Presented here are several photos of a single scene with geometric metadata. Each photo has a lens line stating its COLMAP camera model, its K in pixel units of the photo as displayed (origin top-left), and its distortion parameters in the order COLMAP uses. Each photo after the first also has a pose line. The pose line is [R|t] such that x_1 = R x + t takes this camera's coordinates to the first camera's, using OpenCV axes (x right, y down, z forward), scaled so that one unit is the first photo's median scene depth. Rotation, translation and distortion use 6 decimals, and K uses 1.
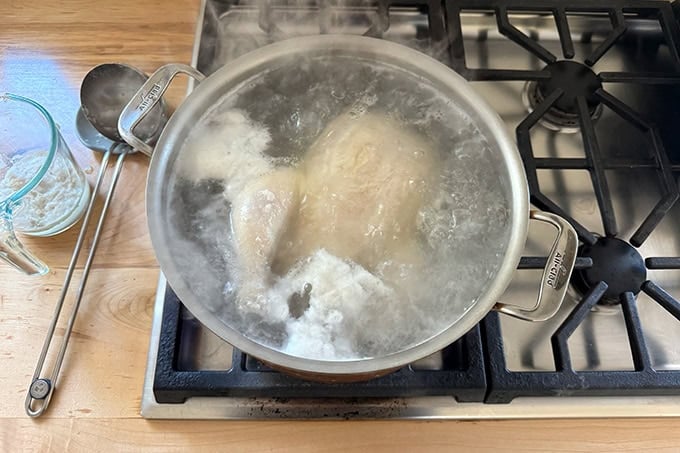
lens RADIAL K [[497.3, 0, 292.6], [0, 497.3, 227.1], [0, 0, 1]] dist [0.004256, -0.002940]
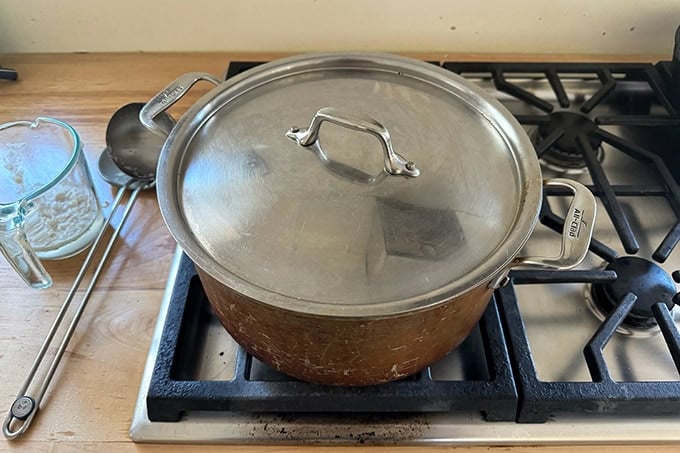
lens RADIAL K [[497.3, 0, 292.6], [0, 497.3, 227.1], [0, 0, 1]] dist [0.004256, -0.002940]
pose [[0.999621, 0.016942, -0.021676, -0.000009], [-0.022129, 0.963265, -0.267640, 0.243016], [0.016345, 0.268018, 0.963275, 0.043620]]
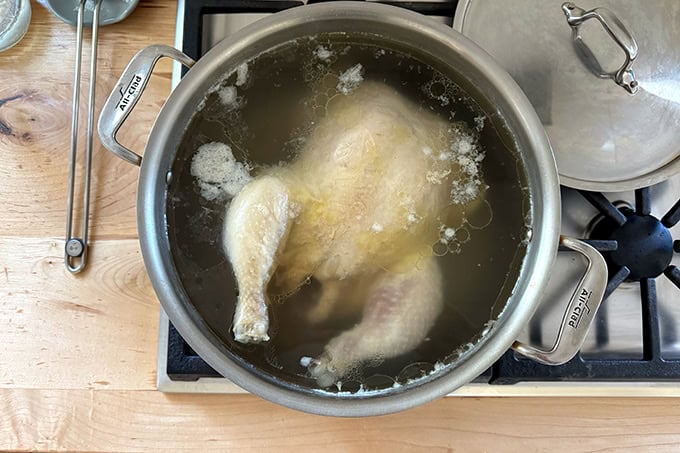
lens RADIAL K [[497.3, 0, 292.6], [0, 497.3, 227.1], [0, 0, 1]] dist [0.004256, -0.002940]
pose [[0.999795, -0.015311, -0.013263, -0.001538], [0.018411, 0.959874, 0.279828, -0.230513], [0.008447, -0.280015, 0.959958, 0.094107]]
